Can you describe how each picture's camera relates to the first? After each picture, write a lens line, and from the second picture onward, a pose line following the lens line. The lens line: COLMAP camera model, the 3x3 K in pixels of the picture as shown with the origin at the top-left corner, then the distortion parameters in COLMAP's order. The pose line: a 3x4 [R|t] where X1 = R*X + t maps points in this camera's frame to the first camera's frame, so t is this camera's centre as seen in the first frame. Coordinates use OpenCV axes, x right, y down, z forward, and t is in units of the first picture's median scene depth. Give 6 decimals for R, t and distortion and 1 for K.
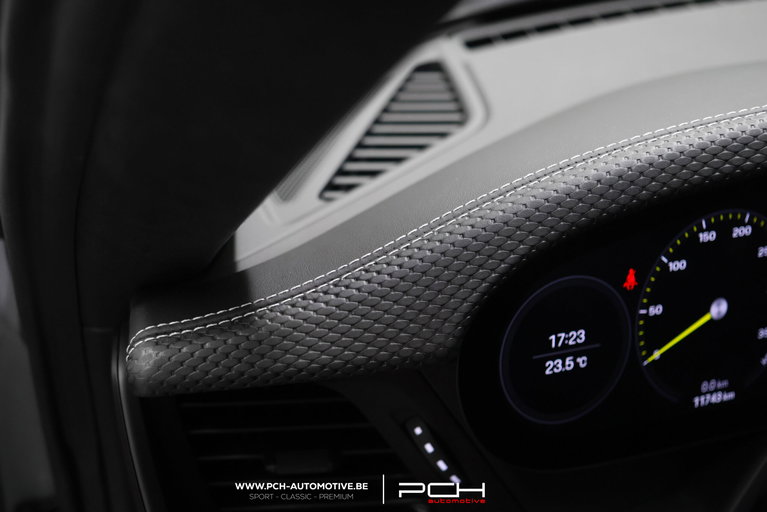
lens RADIAL K [[1267.9, 0, 381.2], [0, 1267.9, 256.6], [0, 0, 1]] dist [-0.133311, 0.000000]
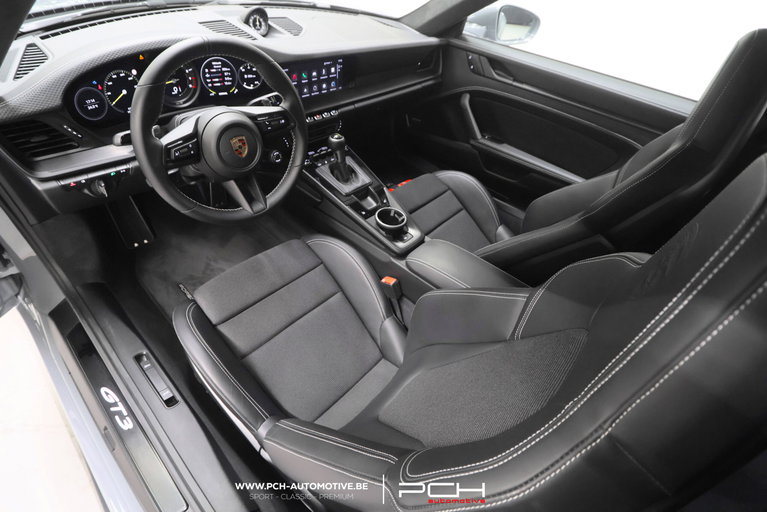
lens RADIAL K [[352.1, 0, 381.3], [0, 352.1, 254.6], [0, 0, 1]] dist [-0.024489, 0.004051]
pose [[0.744054, -0.392600, 0.540600, 0.022483], [0.146359, 0.885262, 0.441464, 0.165178], [-0.651891, -0.249351, 0.716144, -0.909048]]
